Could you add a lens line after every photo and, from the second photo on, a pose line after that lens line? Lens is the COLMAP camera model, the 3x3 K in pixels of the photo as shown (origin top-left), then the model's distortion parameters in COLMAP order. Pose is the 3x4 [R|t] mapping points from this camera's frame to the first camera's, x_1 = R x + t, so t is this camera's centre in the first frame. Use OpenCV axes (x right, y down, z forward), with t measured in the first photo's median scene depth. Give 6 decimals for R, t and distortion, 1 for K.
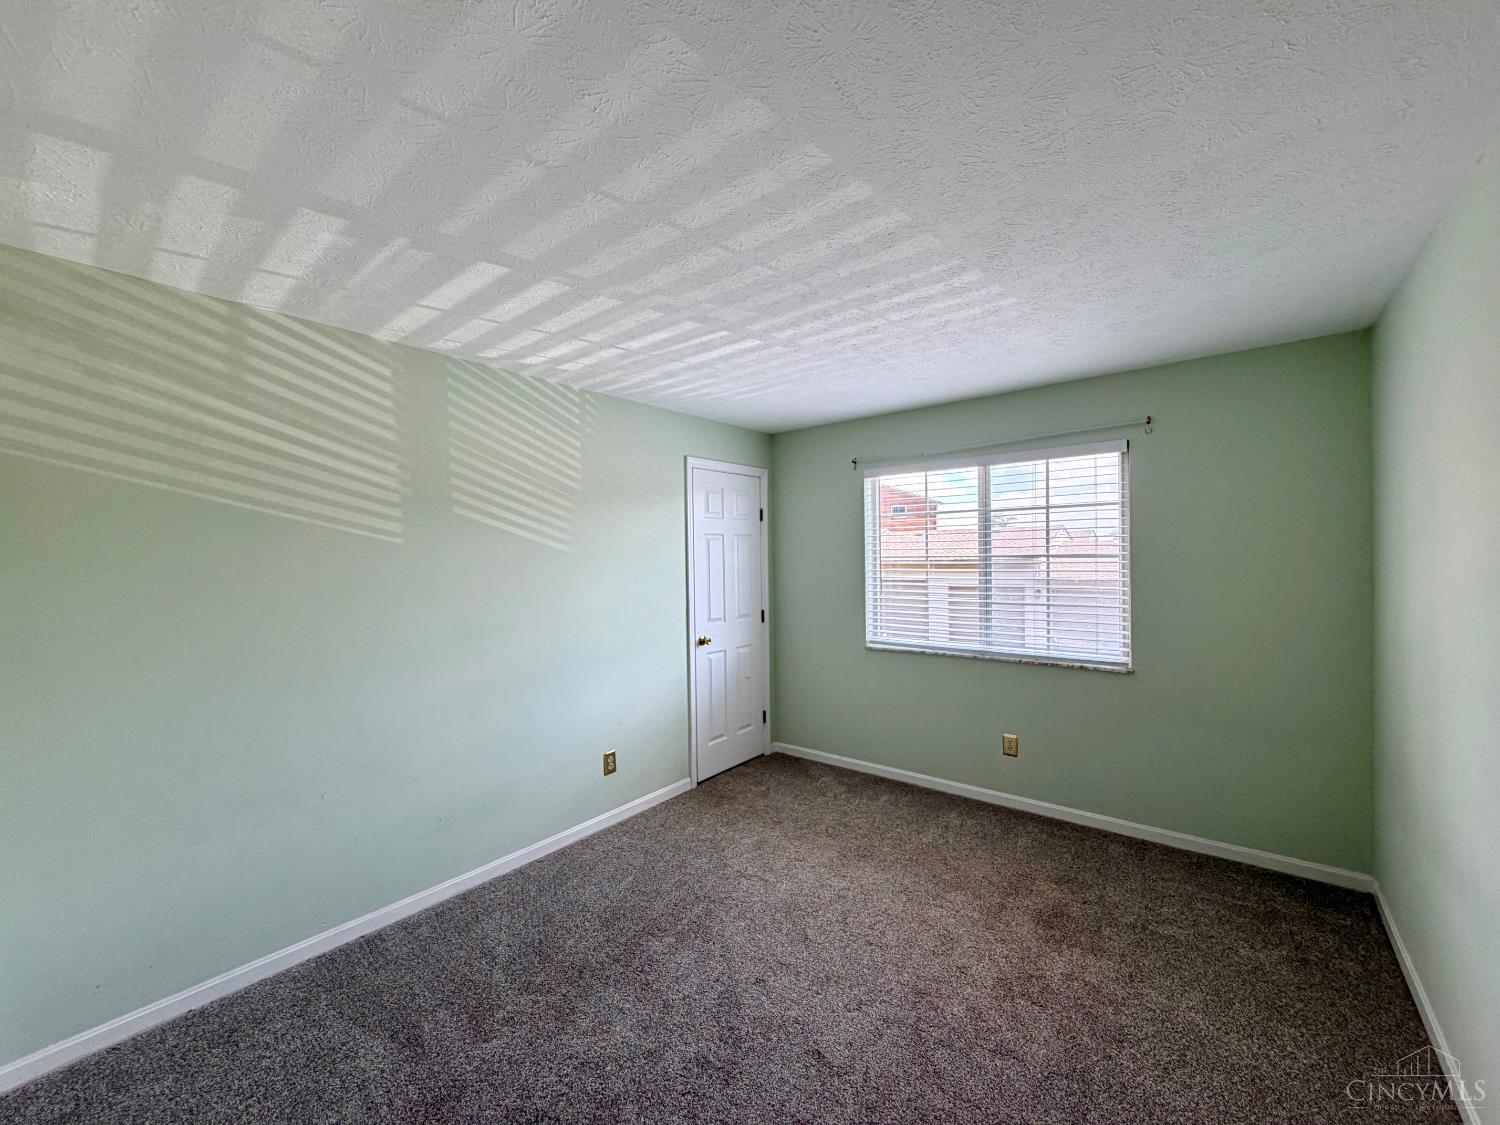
lens RADIAL K [[597.7, 0, 745.1], [0, 597.7, 563.0], [0, 0, 1]] dist [0.001142, -0.000186]
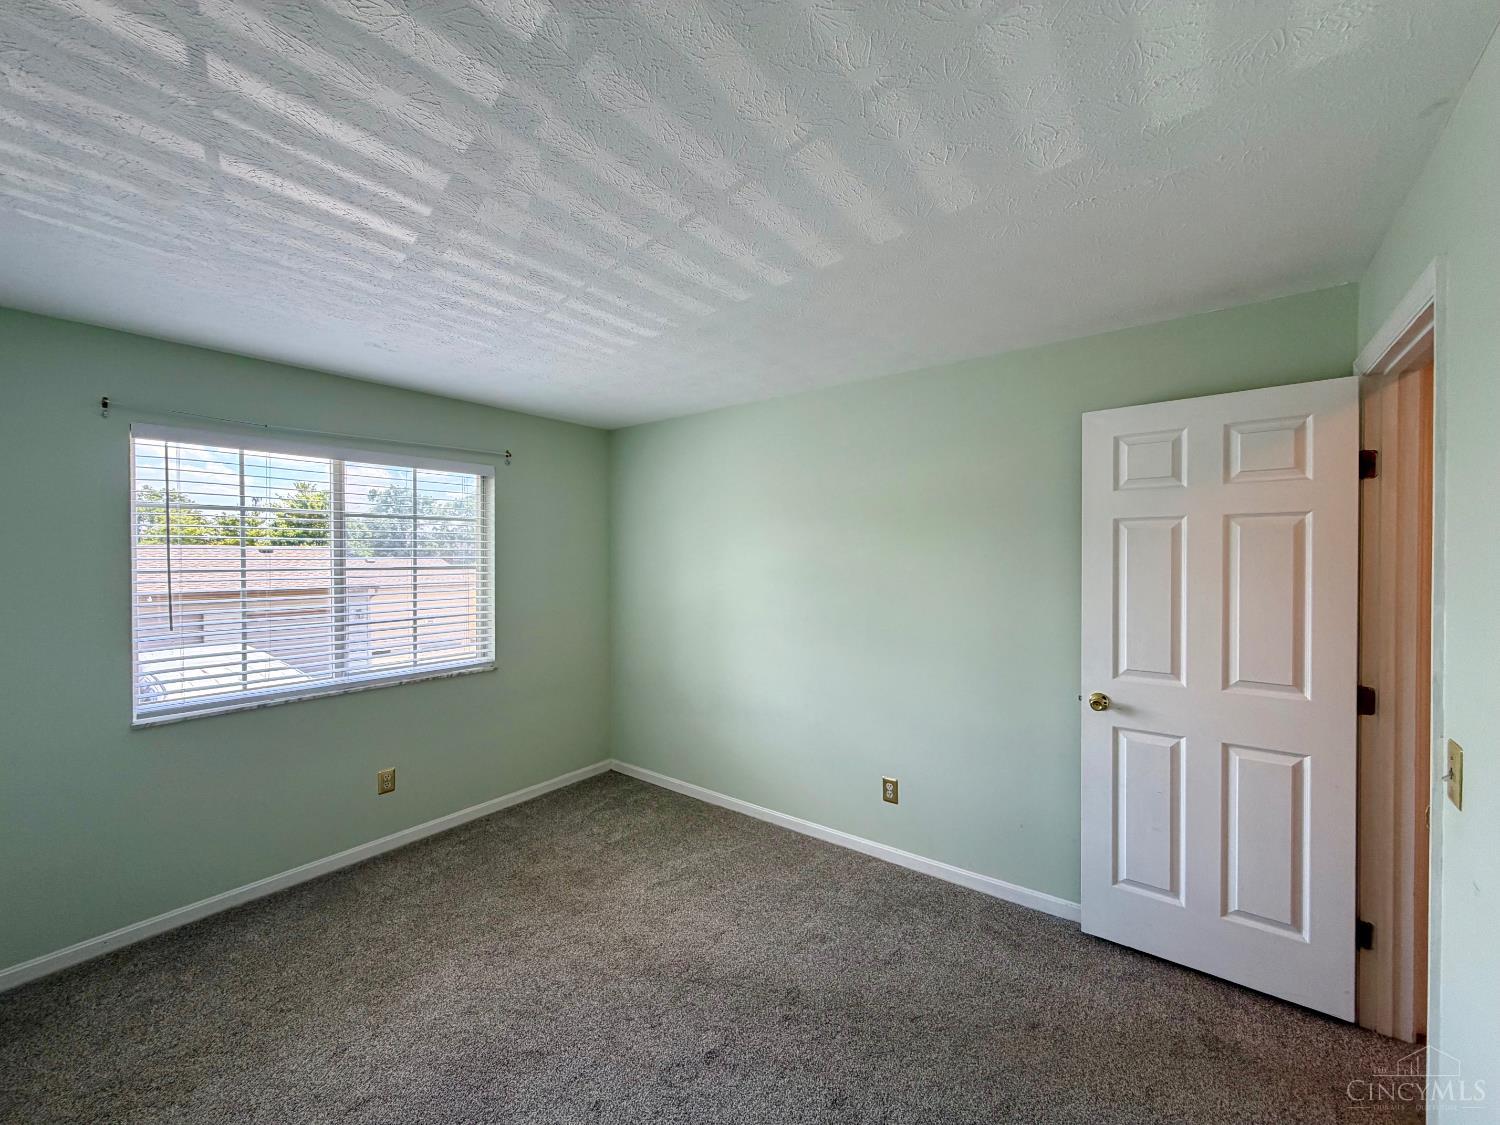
lens RADIAL K [[597.7, 0, 745.1], [0, 597.7, 563.0], [0, 0, 1]] dist [0.001142, -0.000186]
pose [[-0.024116, 0.002013, 0.999707, -0.546739], [0.013659, 0.999905, -0.001684, -0.013155], [-0.999616, 0.013615, -0.024142, 0.572836]]
